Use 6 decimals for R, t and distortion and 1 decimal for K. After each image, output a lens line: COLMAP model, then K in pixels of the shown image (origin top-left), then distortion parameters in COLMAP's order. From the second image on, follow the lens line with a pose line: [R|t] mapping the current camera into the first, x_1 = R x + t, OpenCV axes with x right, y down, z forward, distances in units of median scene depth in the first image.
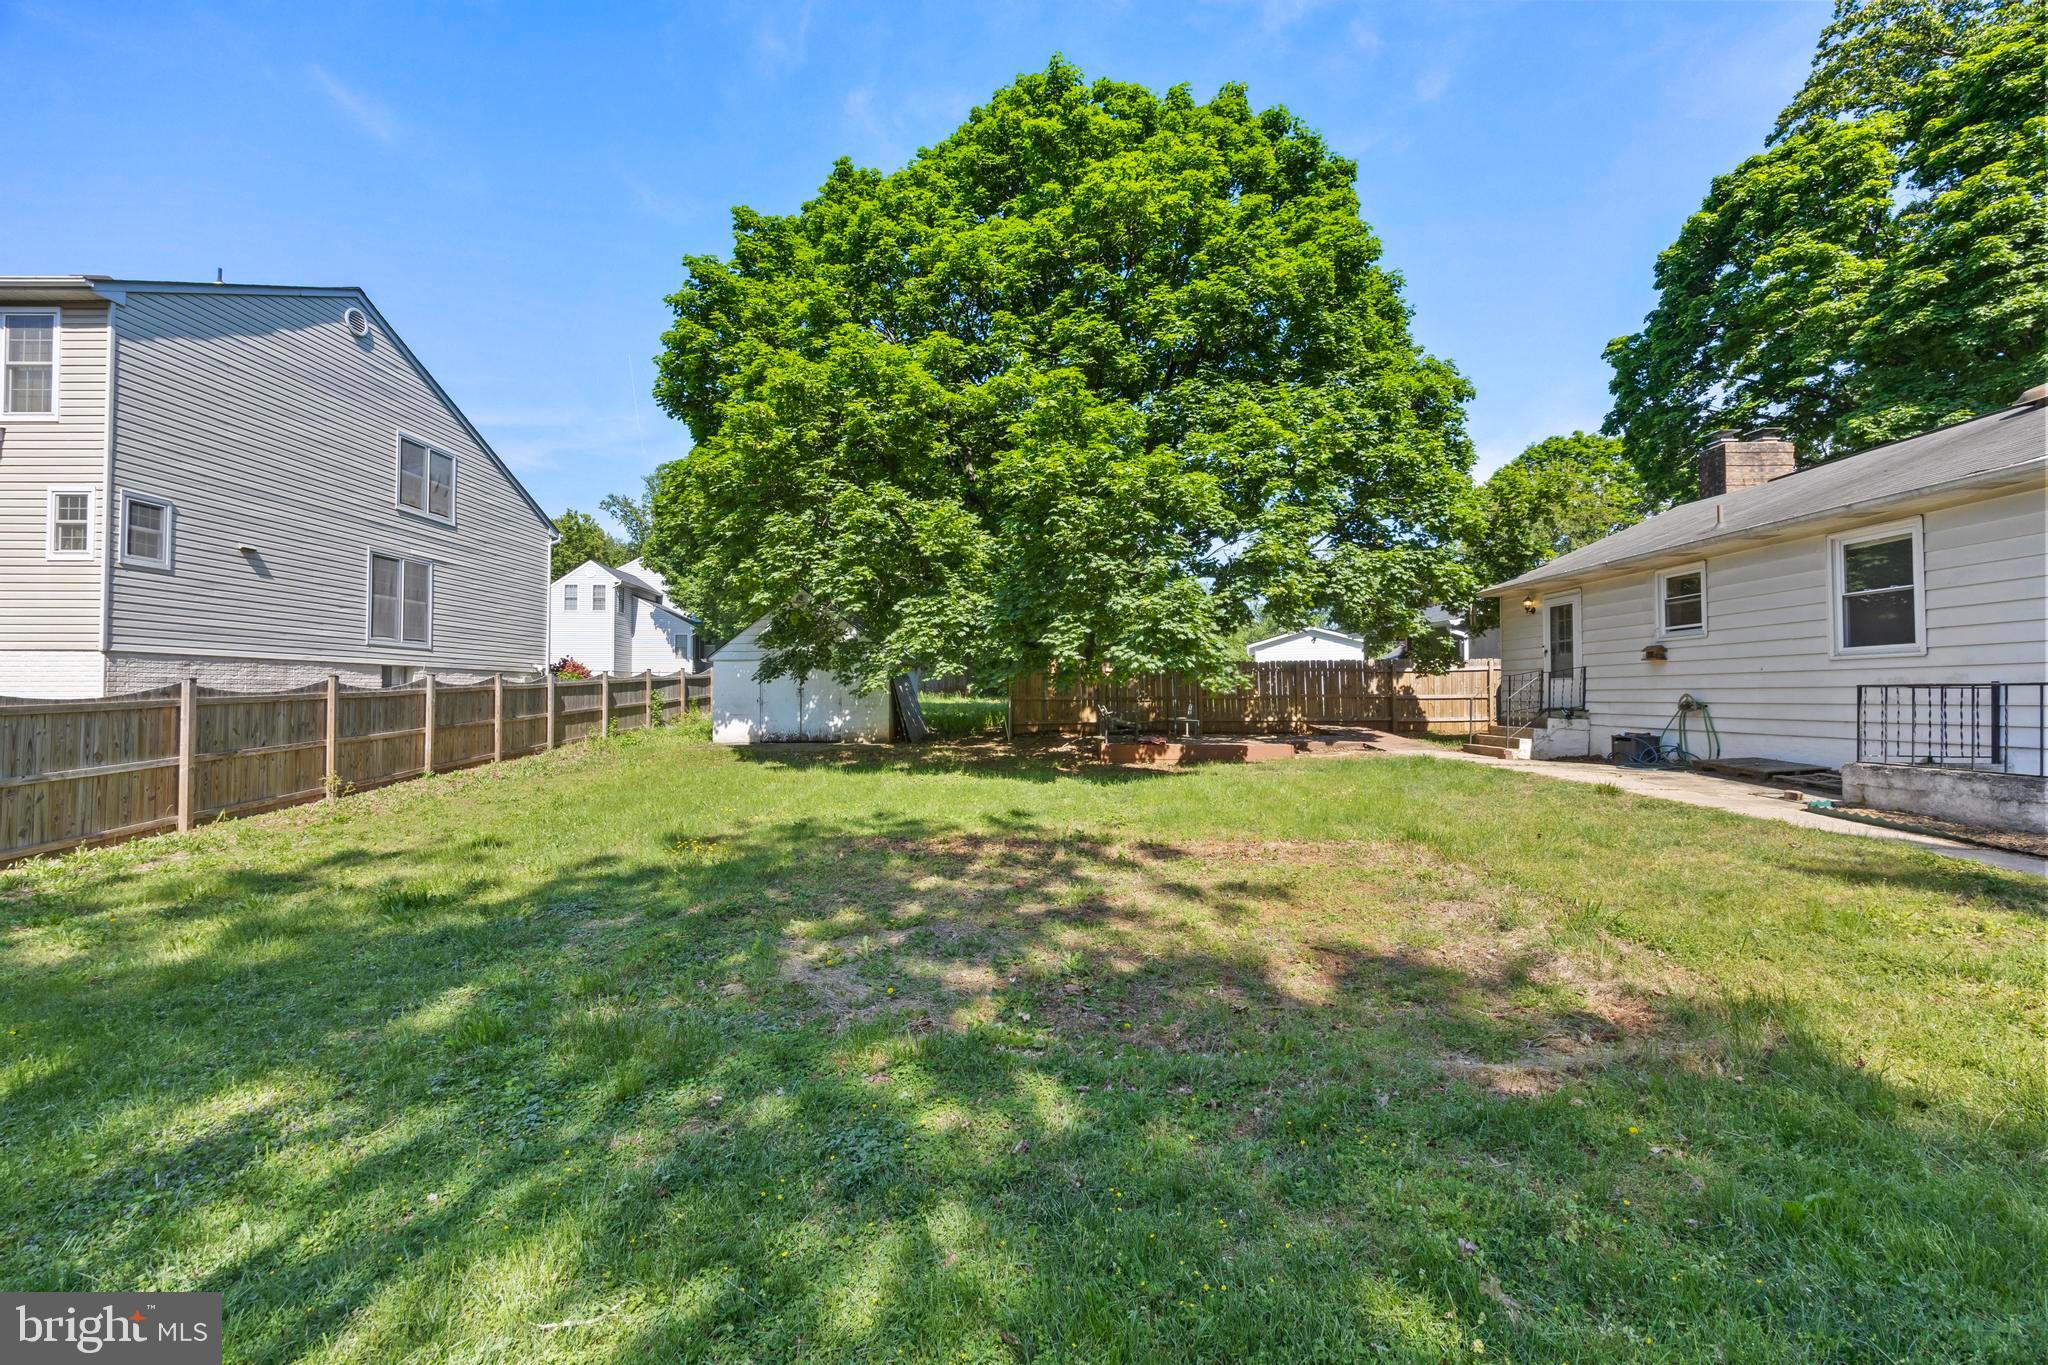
lens RADIAL K [[793.8, 0, 1023.0], [0, 793.8, 676.6], [0, 0, 1]] dist [0.001899, 0.000305]
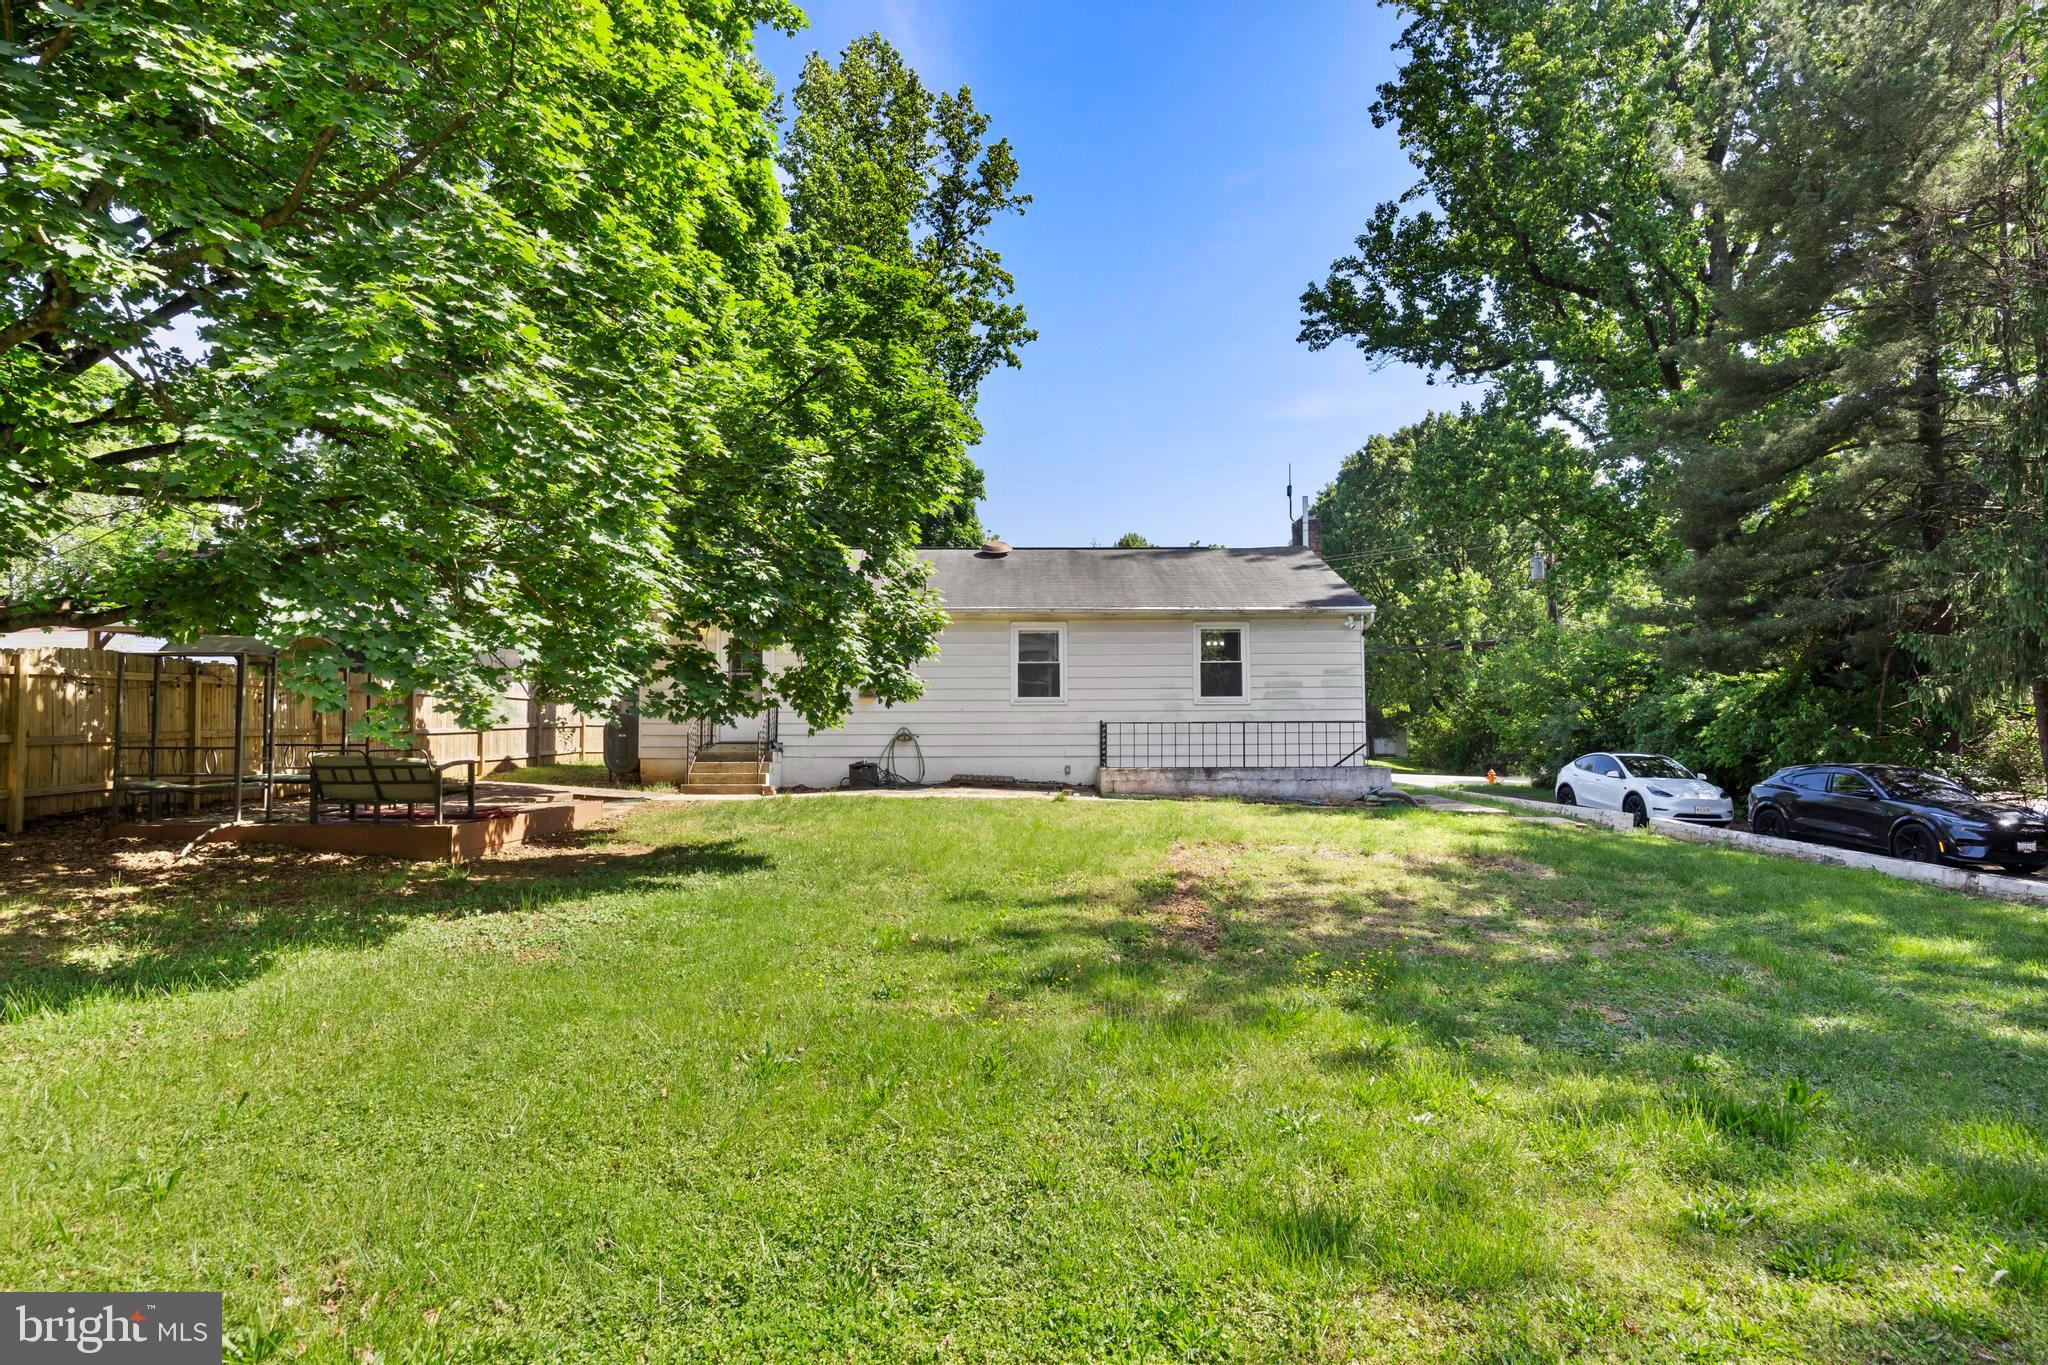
lens RADIAL K [[1084.0, 0, 1021.3], [0, 1084.0, 689.3], [0, 0, 1]] dist [-0.001930, -0.000057]
pose [[-0.058018, 0.031302, 0.997825, -0.639012], [-0.020262, 0.999266, -0.032526, 0.010108], [-0.998110, -0.022105, -0.057341, 0.676546]]
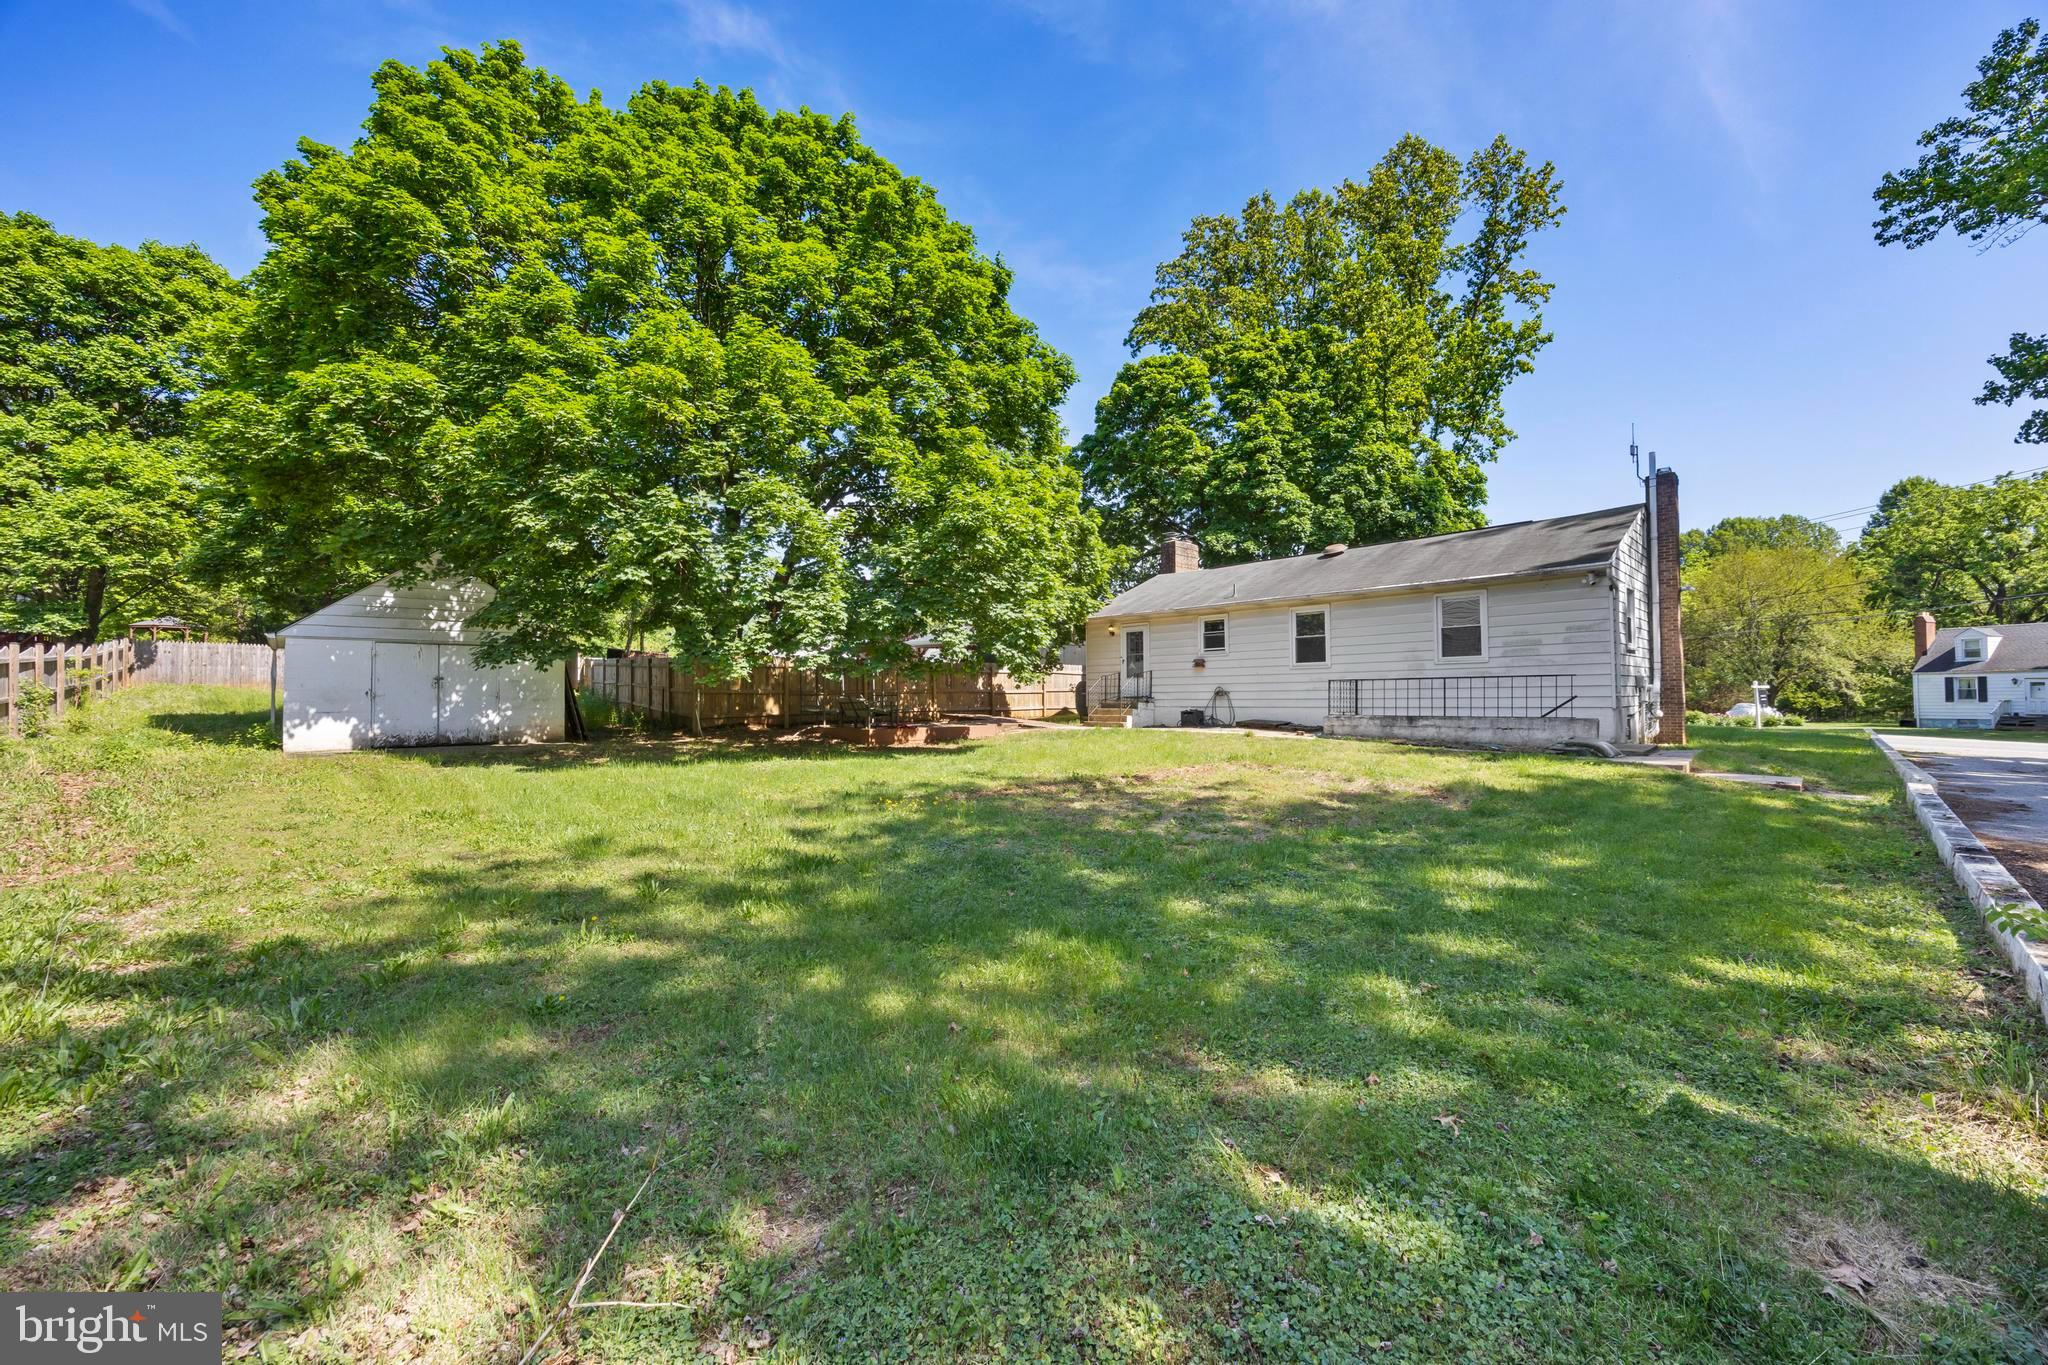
lens RADIAL K [[800.2, 0, 1024.3], [0, 800.2, 692.9], [0, 0, 1]] dist [0.002608, 0.000319]
pose [[0.708791, 0.004174, 0.705406, -0.564340], [-0.013685, 0.999876, 0.007834, 0.021114], [-0.705286, -0.015206, 0.708760, 0.016026]]
